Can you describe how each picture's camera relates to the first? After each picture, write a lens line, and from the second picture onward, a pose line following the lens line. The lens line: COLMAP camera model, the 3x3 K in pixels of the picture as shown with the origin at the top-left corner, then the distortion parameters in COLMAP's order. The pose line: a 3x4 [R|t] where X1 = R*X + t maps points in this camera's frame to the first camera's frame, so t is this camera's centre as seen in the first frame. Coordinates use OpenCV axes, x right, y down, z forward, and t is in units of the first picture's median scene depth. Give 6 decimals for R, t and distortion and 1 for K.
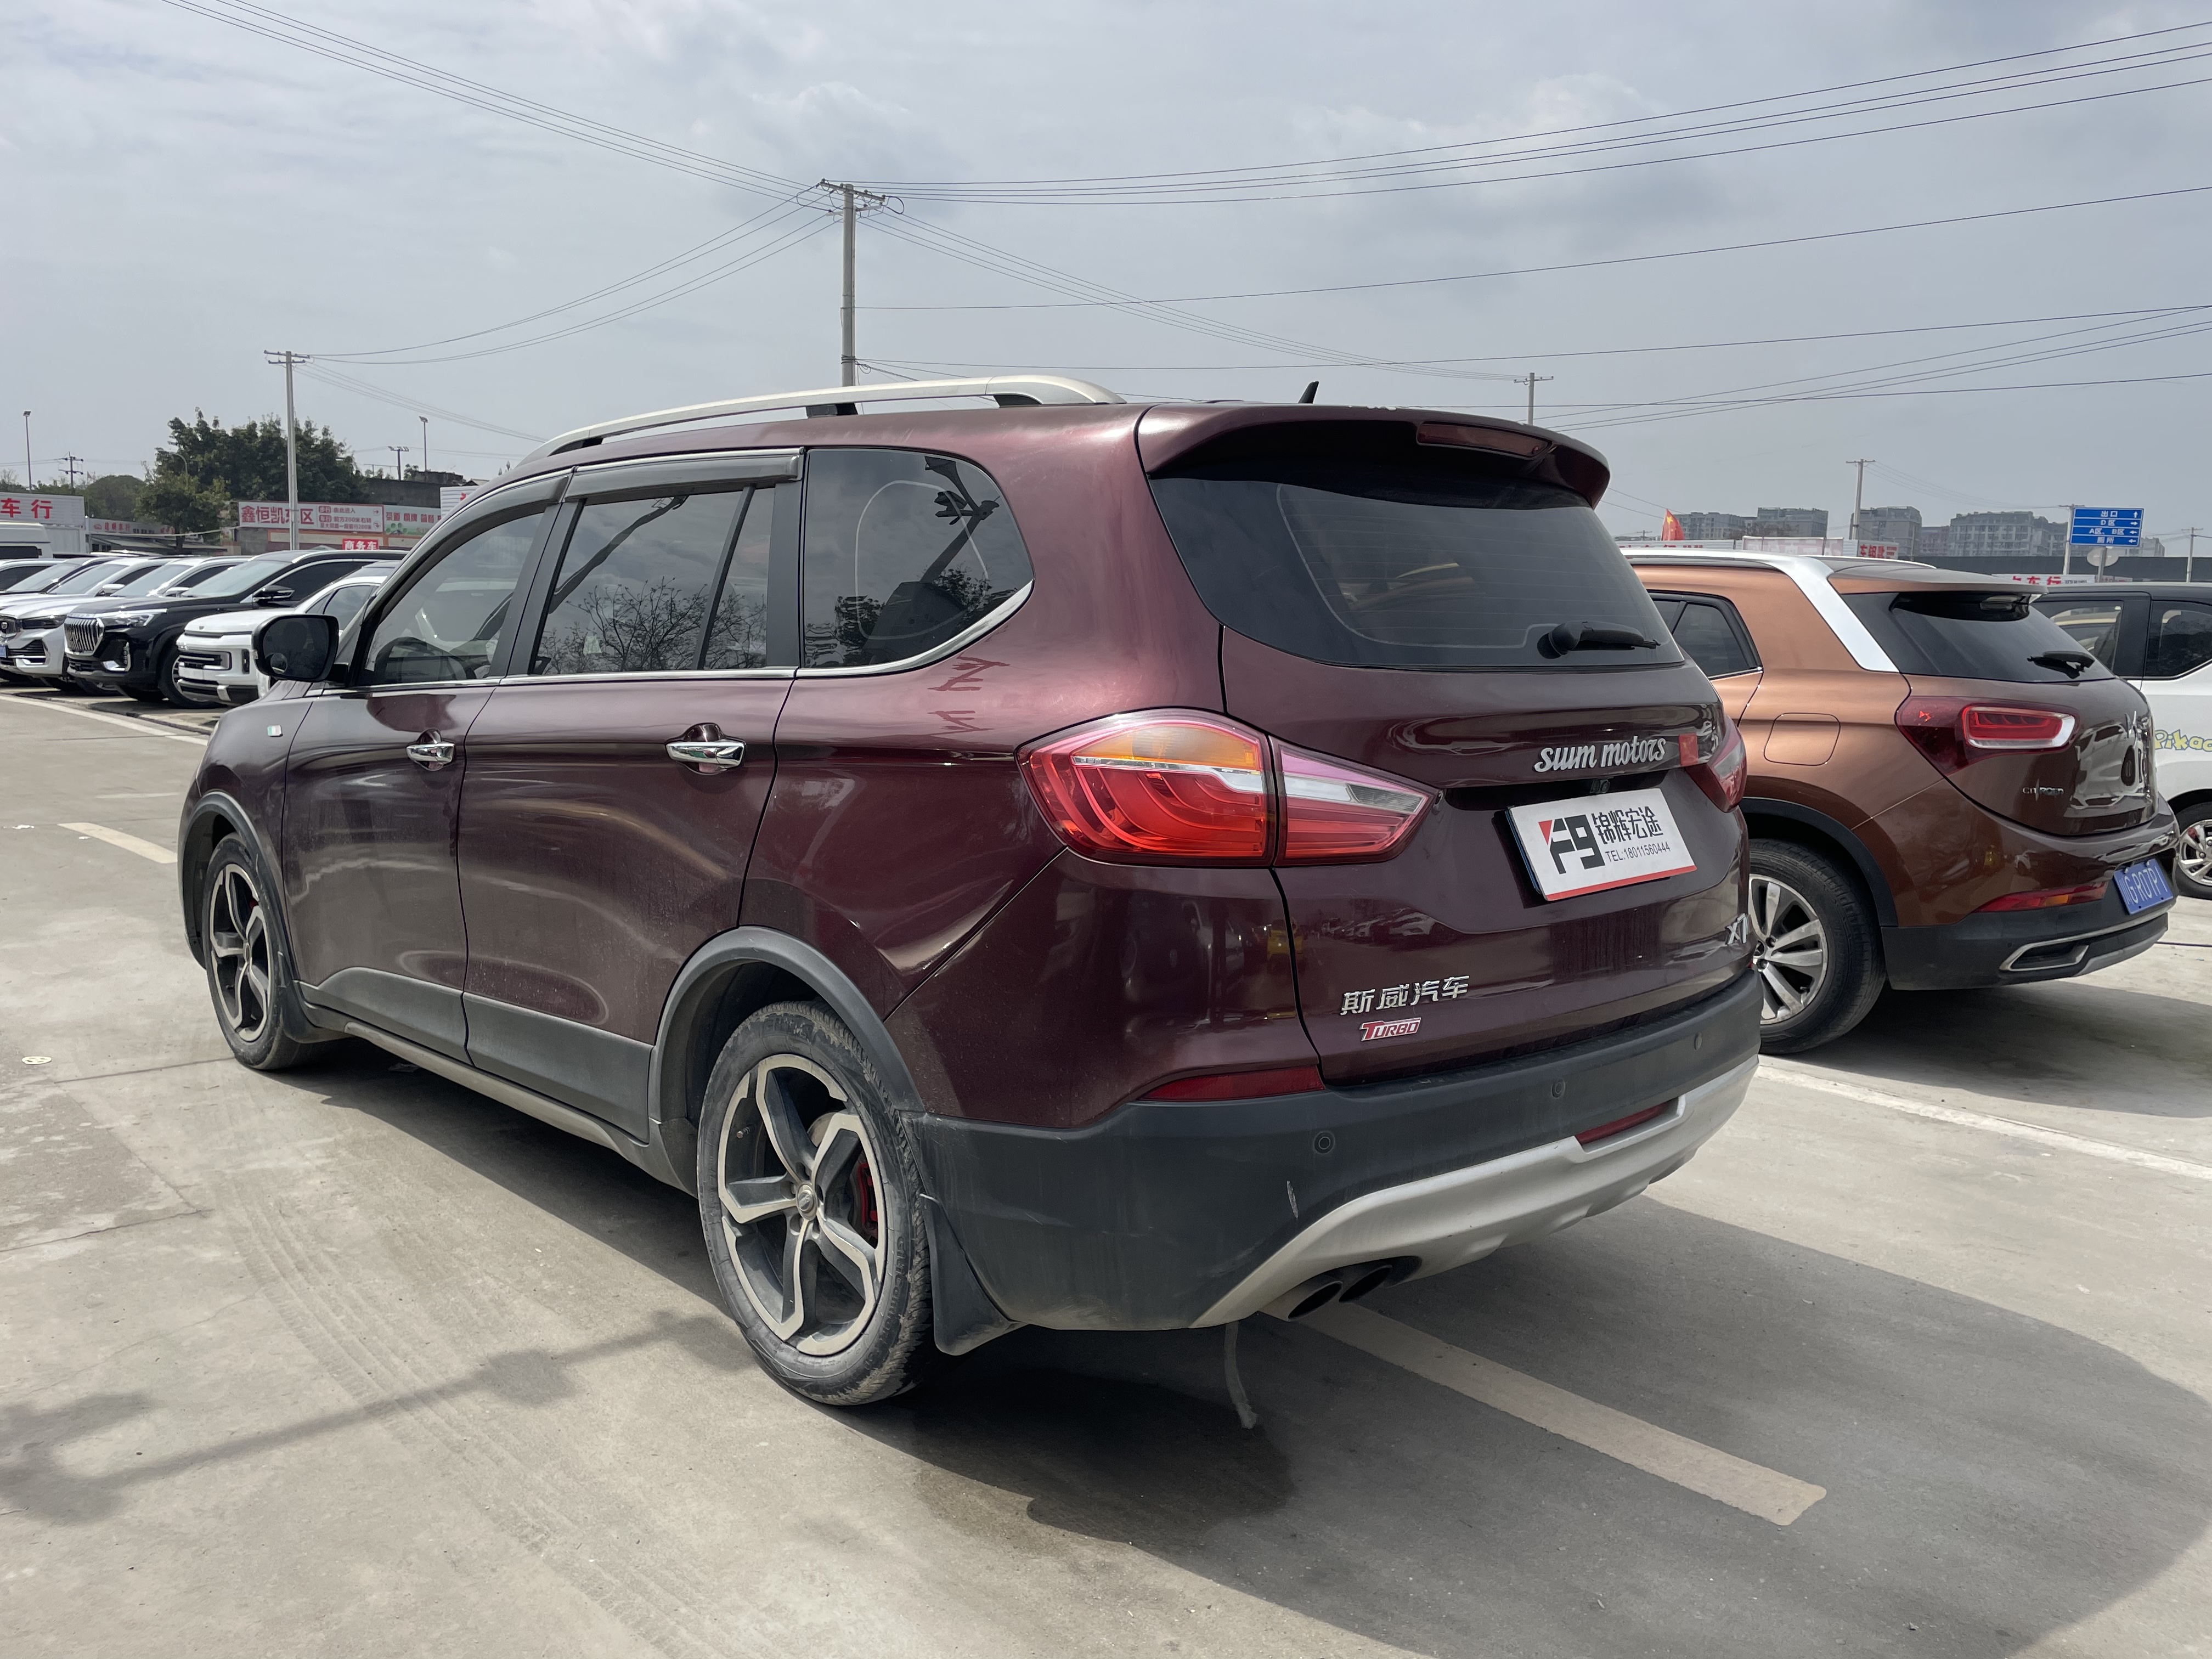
lens RADIAL K [[1682.1, 0, 1130.5], [0, 1682.1, 782.6], [0, 0, 1]] dist [0.085221, -0.113944]
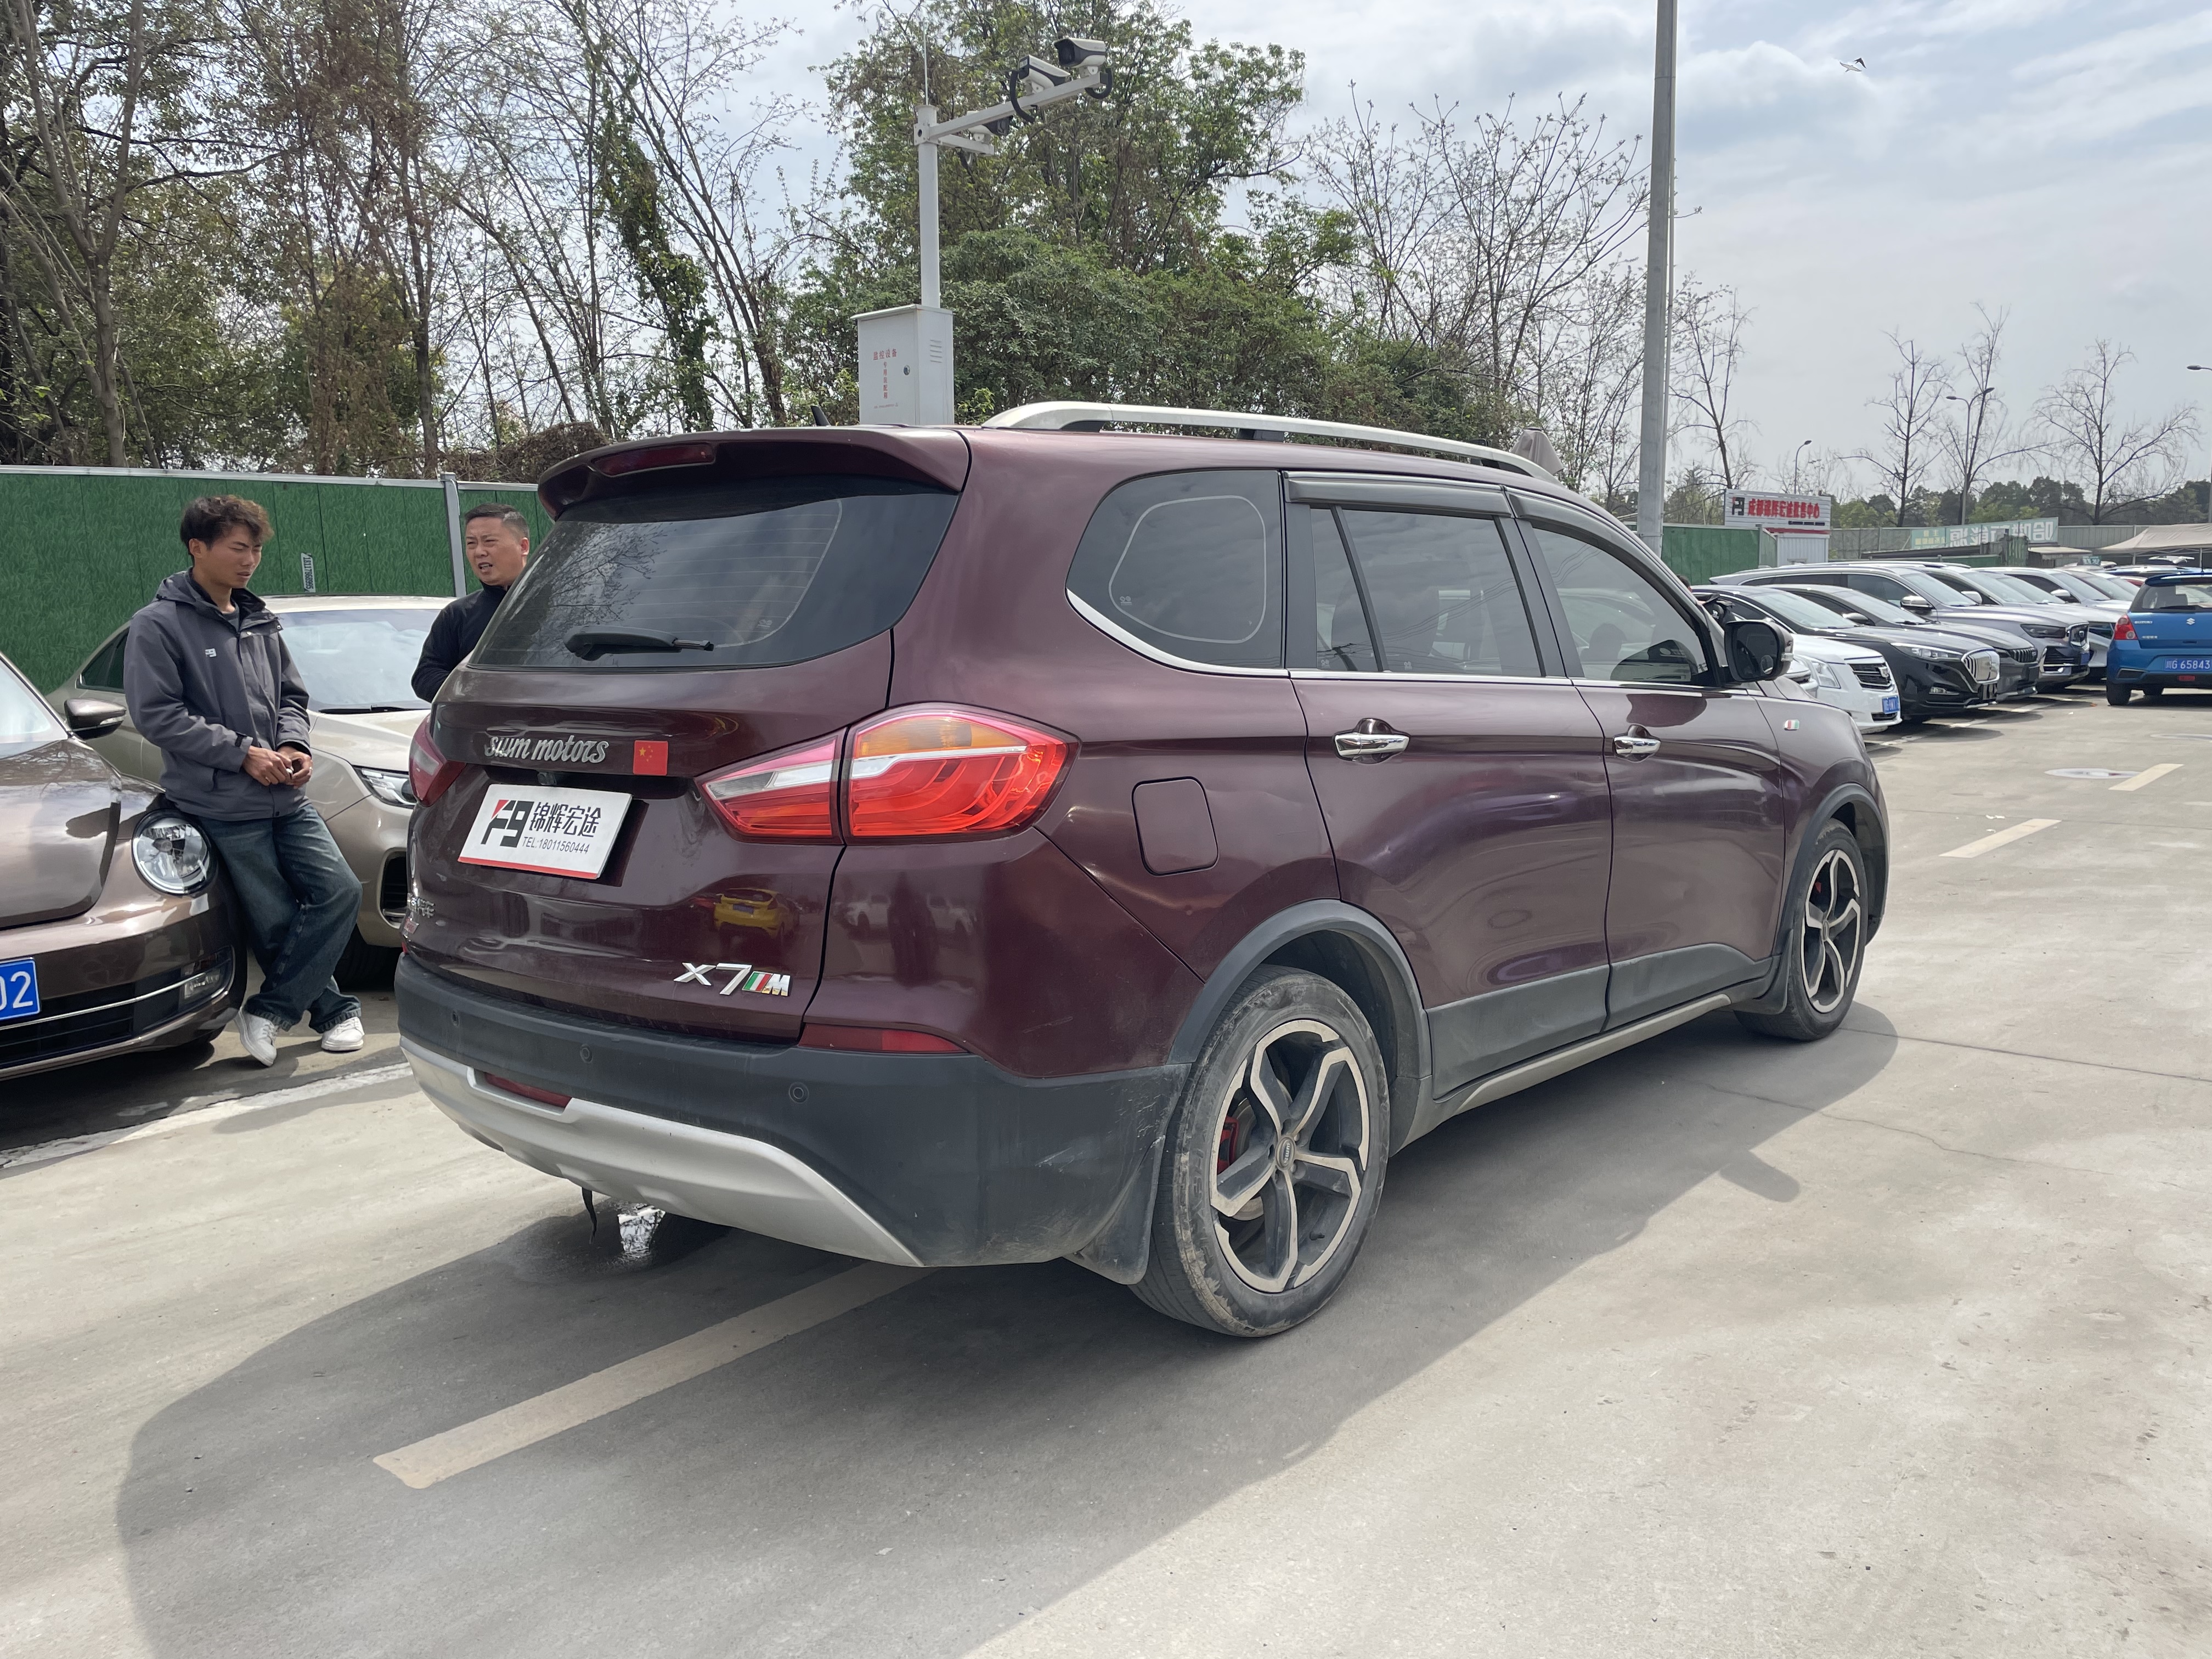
lens RADIAL K [[1682.1, 0, 1130.5], [0, 1682.1, 782.6], [0, 0, 1]] dist [0.085221, -0.113944]
pose [[0.065562, 0.069424, -0.995431, 1.417885], [-0.073065, 0.995233, 0.064598, -0.094981], [0.995170, 0.068496, 0.070322, 1.328449]]
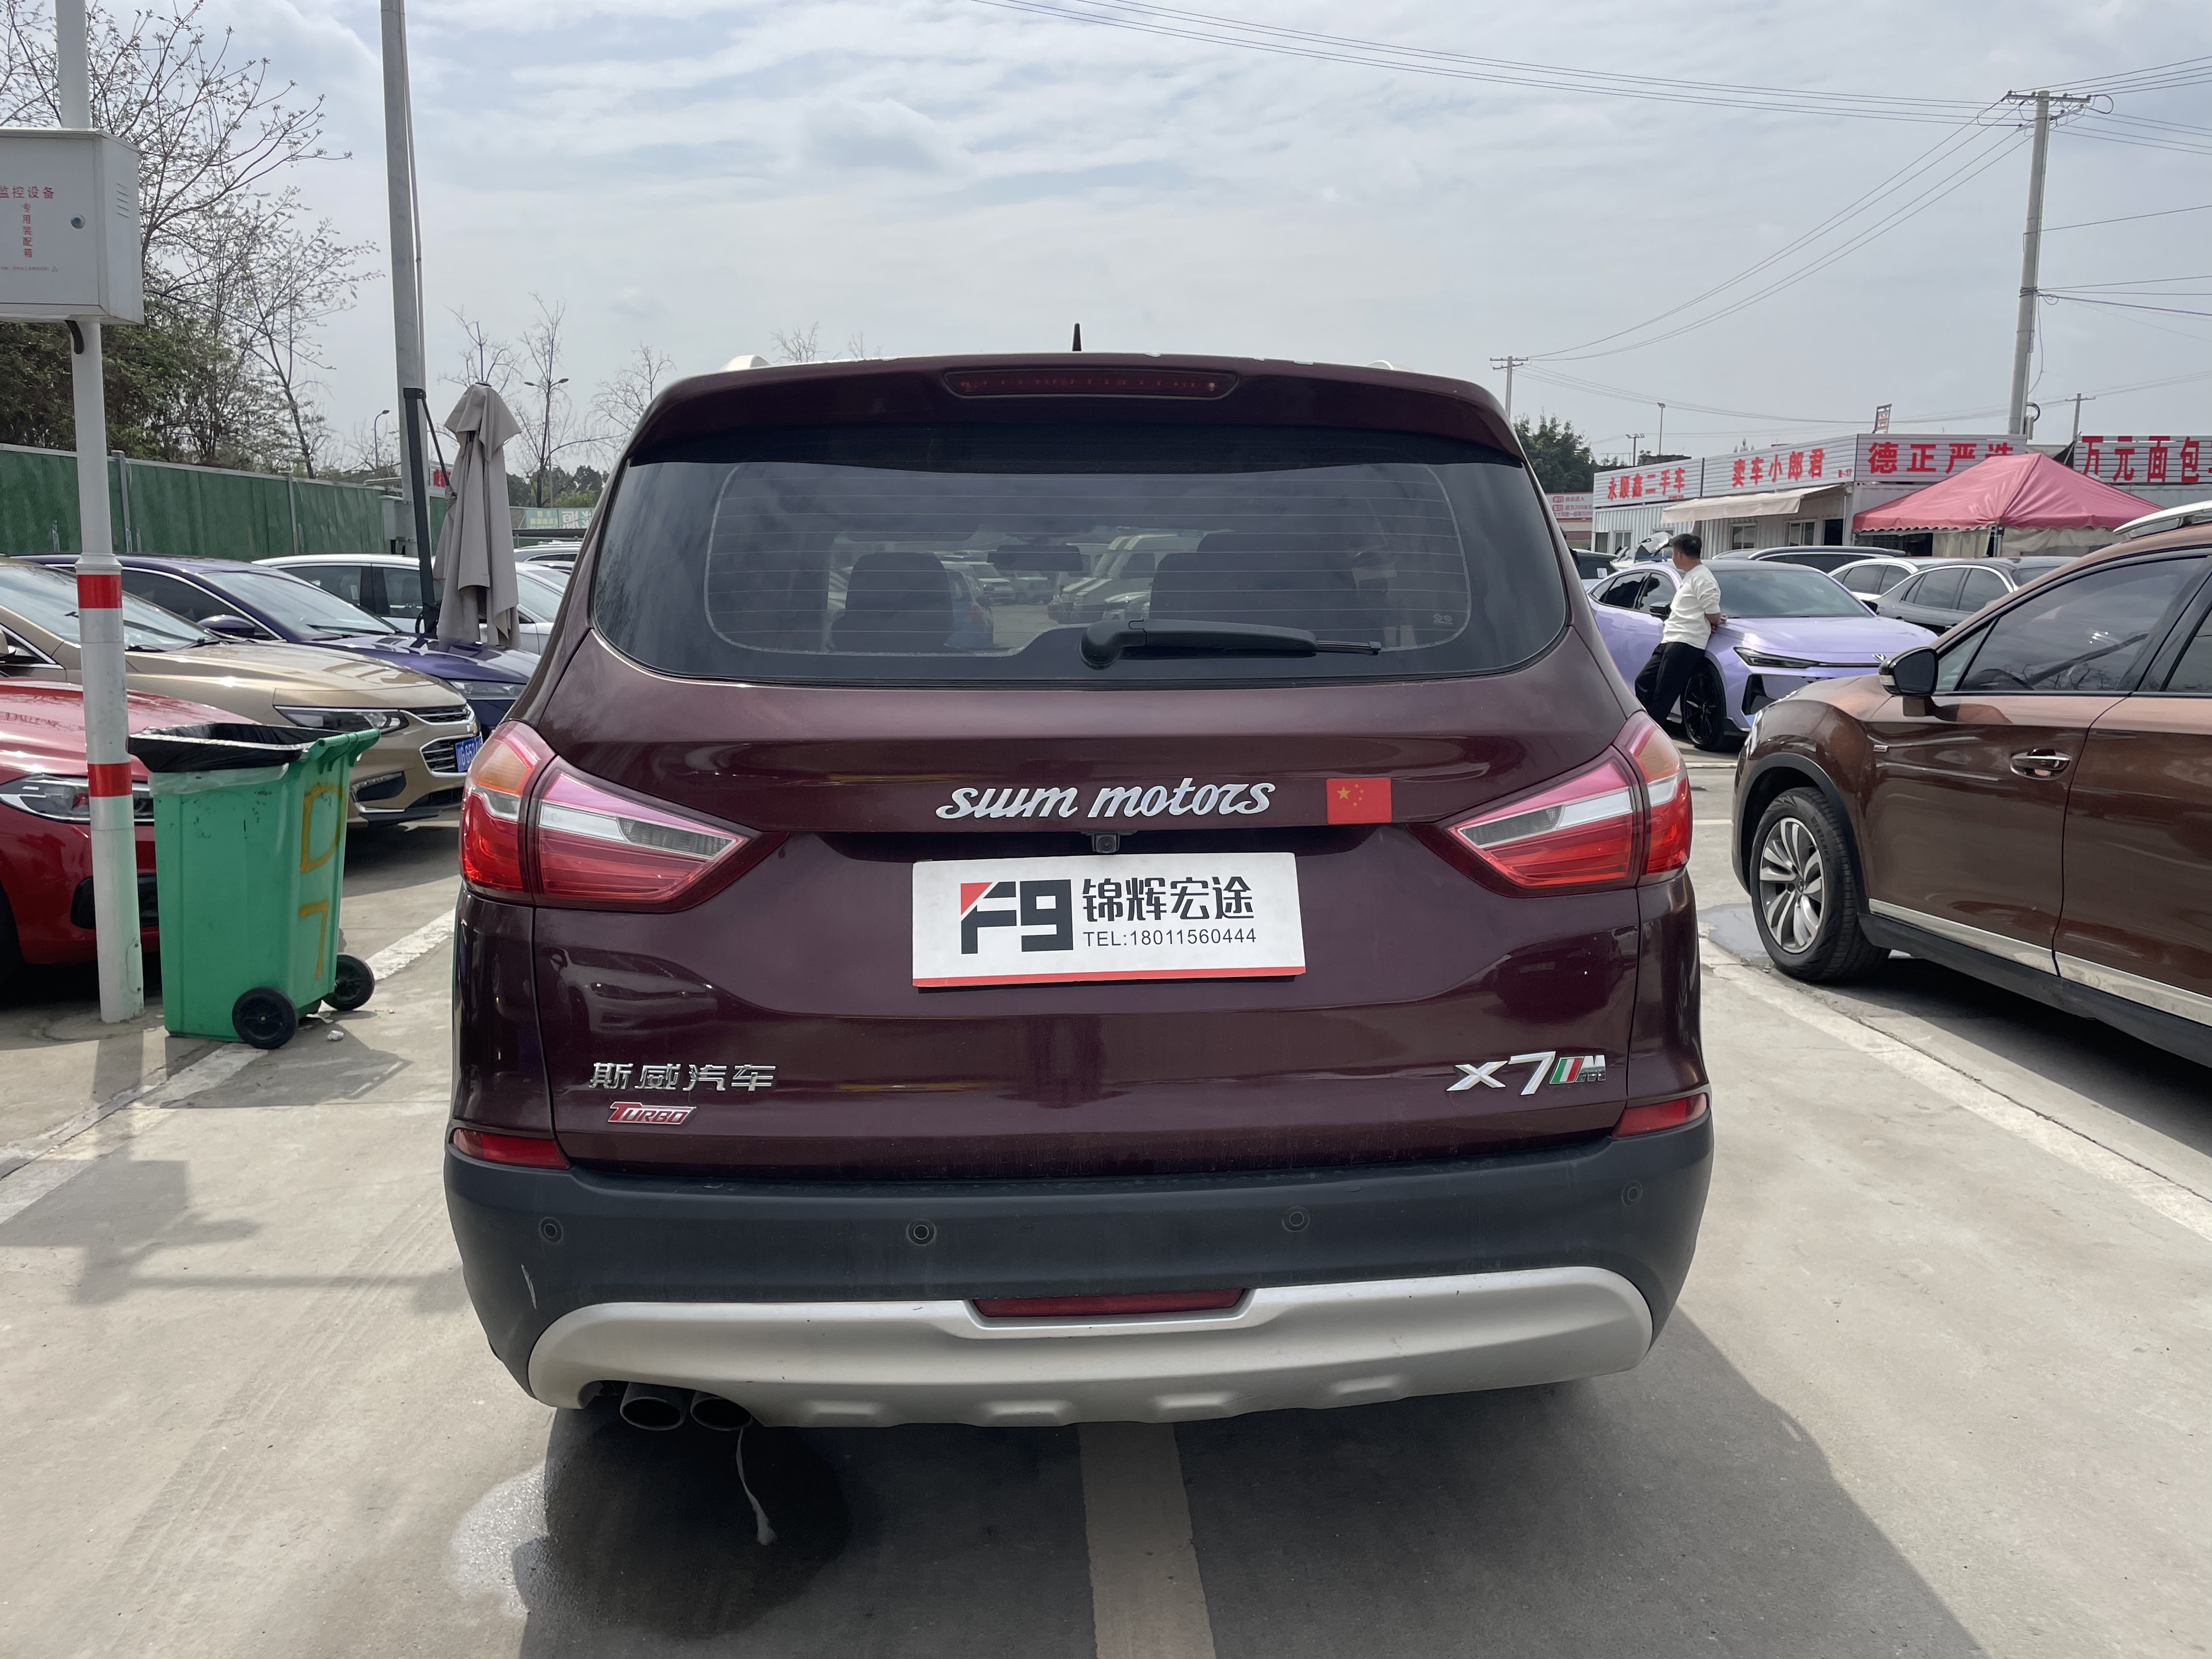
lens RADIAL K [[1682.1, 0, 1130.5], [0, 1682.1, 782.6], [0, 0, 1]] dist [0.085221, -0.113944]
pose [[0.765211, 0.053277, -0.641572, 0.774646], [-0.044967, 0.998559, 0.029289, -0.047523], [0.642208, 0.006437, 0.766504, 0.454868]]
